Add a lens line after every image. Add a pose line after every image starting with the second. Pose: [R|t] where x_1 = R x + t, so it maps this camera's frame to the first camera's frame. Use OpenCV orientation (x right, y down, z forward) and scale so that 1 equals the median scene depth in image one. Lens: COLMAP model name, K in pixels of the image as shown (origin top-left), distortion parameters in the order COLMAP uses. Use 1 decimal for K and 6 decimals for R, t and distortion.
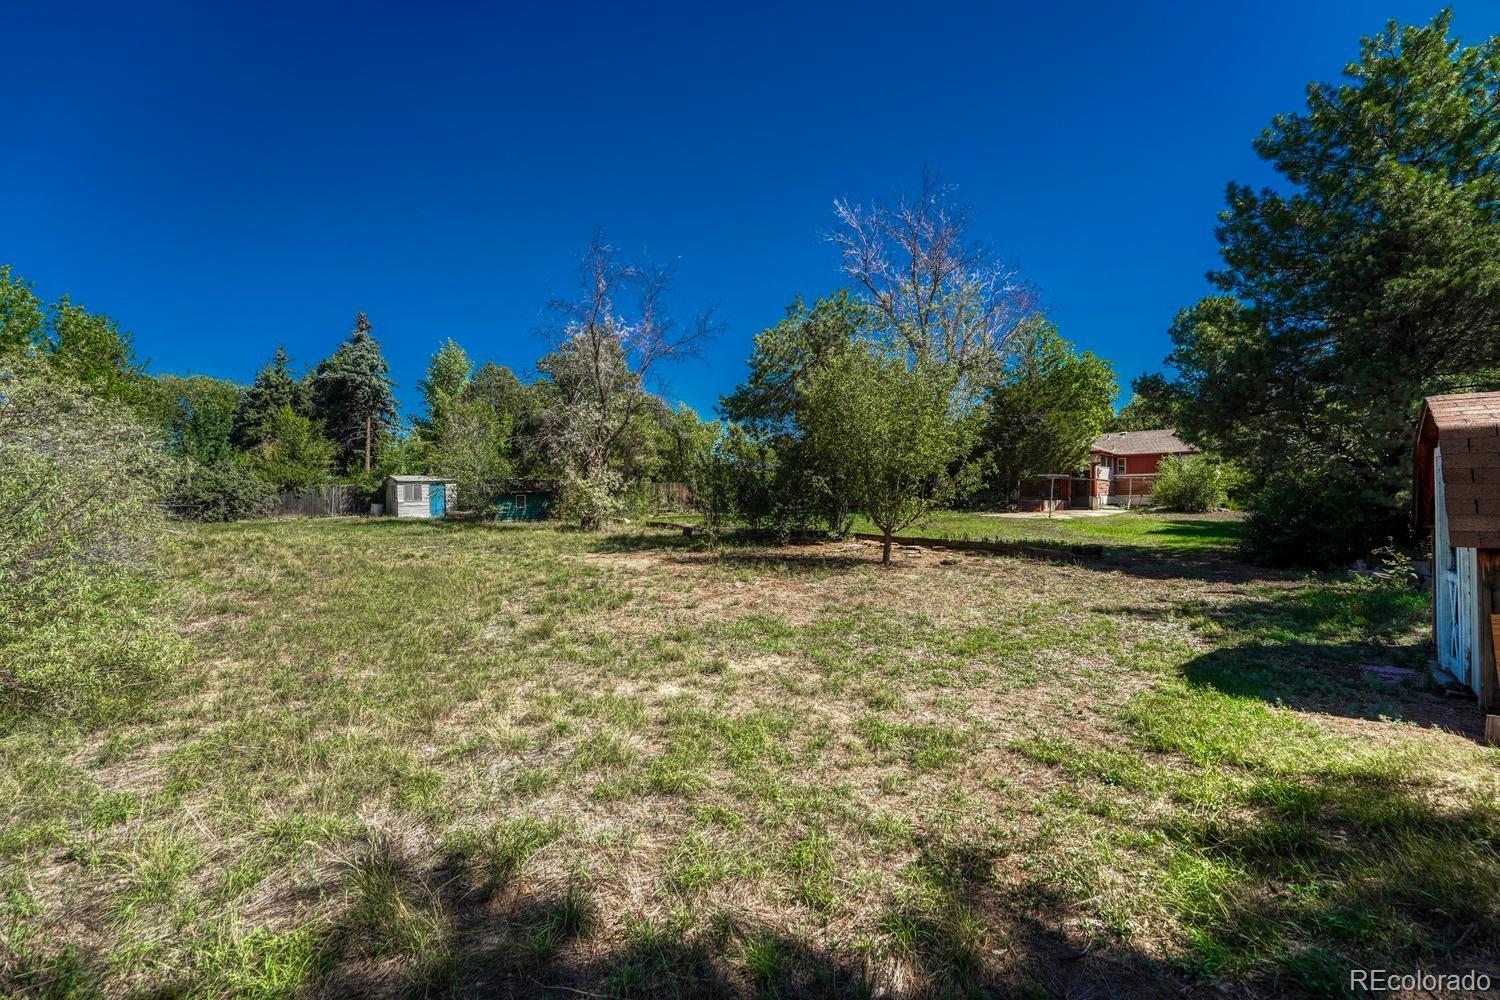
lens RADIAL K [[605.1, 0, 748.8], [0, 605.1, 497.5], [0, 0, 1]] dist [-0.003712, -0.000077]
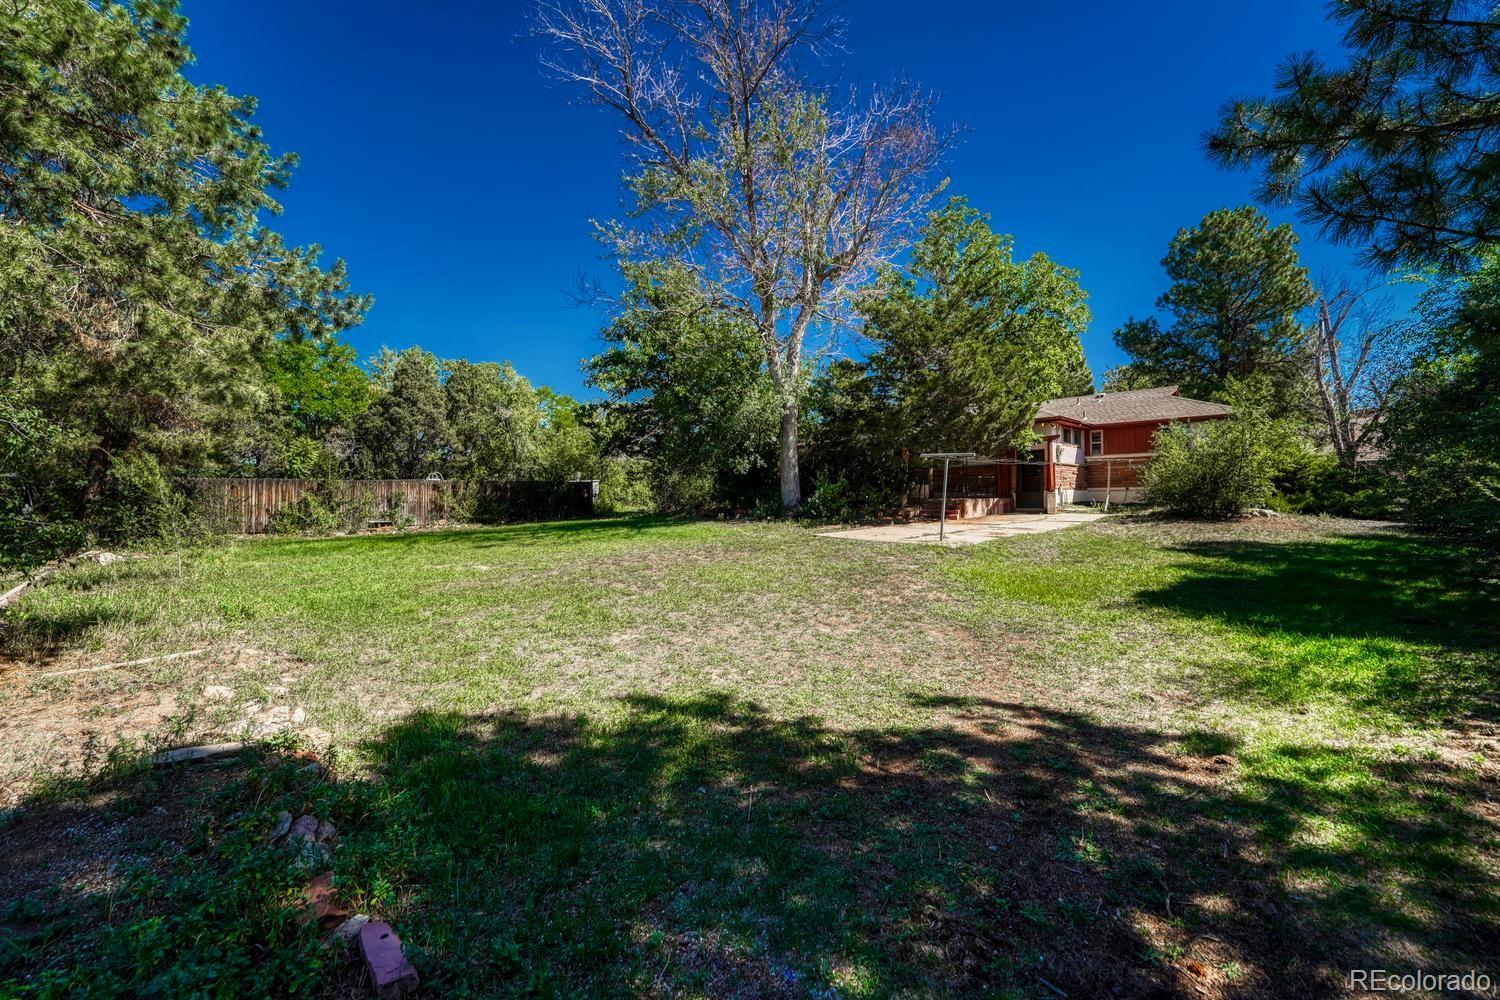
lens RADIAL K [[605.1, 0, 751.0], [0, 605.1, 498.7], [0, 0, 1]] dist [-0.003712, -0.000077]
pose [[0.999717, -0.017033, 0.016627, 0.251292], [0.016786, 0.999749, 0.014840, -0.008389], [-0.016875, -0.014557, 0.999752, 0.382658]]
